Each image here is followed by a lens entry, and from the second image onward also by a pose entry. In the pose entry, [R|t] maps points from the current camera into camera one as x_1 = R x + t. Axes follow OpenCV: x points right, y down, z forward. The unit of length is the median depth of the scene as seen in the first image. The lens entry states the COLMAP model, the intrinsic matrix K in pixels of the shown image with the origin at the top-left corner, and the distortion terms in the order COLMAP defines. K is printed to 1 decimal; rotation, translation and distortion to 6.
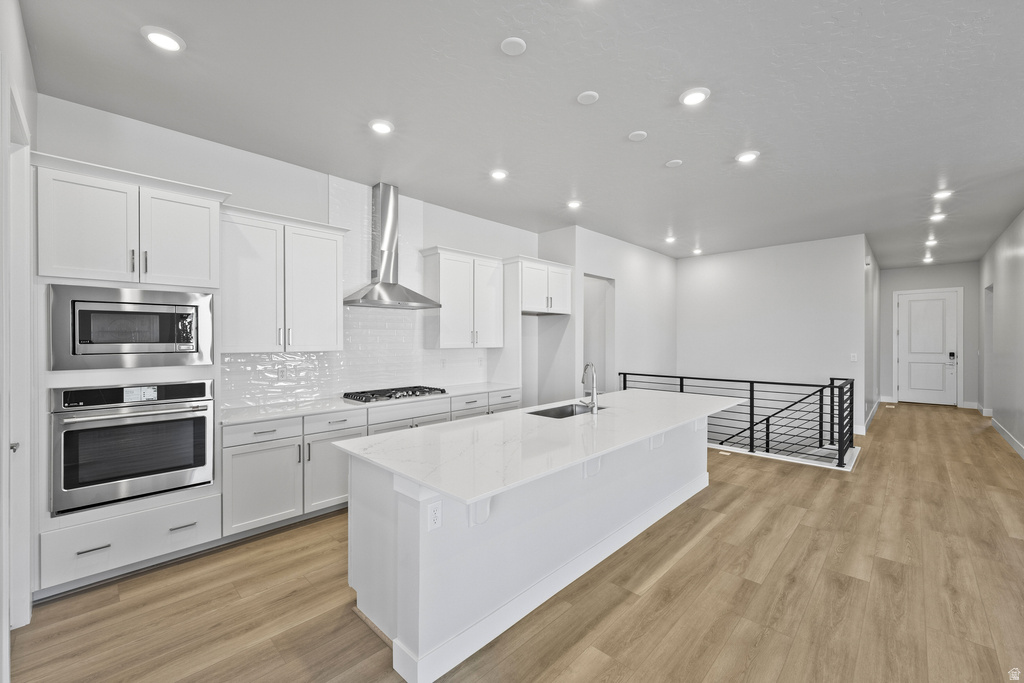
lens RADIAL K [[414.4, 0, 512.0], [0, 414.4, 341.5], [0, 0, 1]] dist [-0.001688, 0.000170]
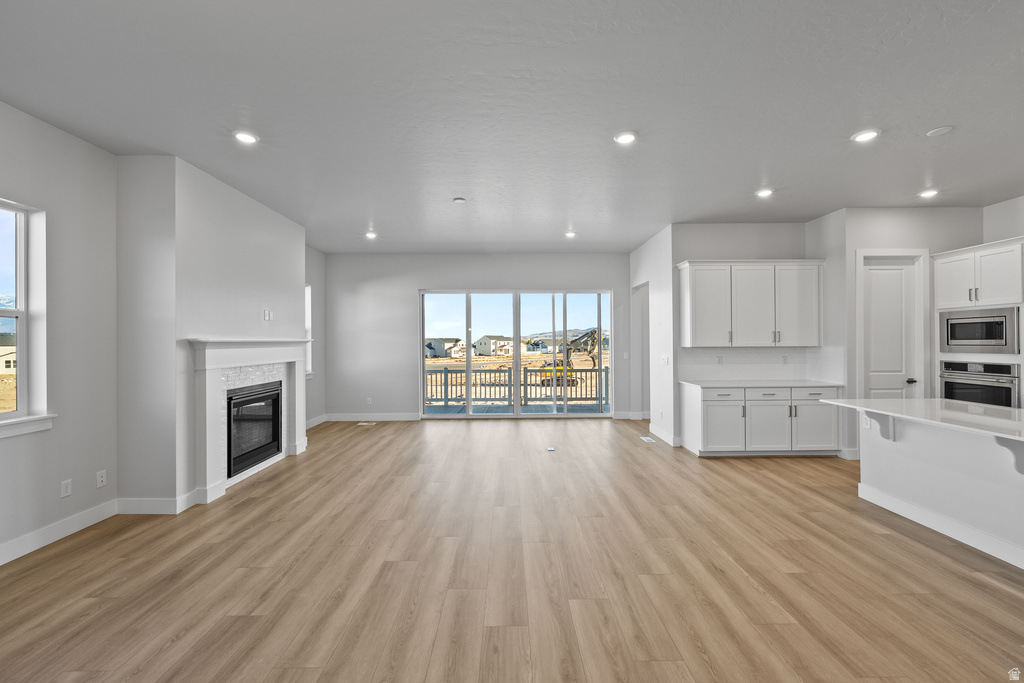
lens RADIAL K [[409.0, 0, 512.0], [0, 409.0, 341.5], [0, 0, 1]] dist [-0.000707, -0.000098]
pose [[-0.710001, 0.007035, -0.704165, 1.890372], [0.004287, 0.999975, 0.005668, -0.007204], [0.704188, 0.001005, -0.710013, 0.891981]]
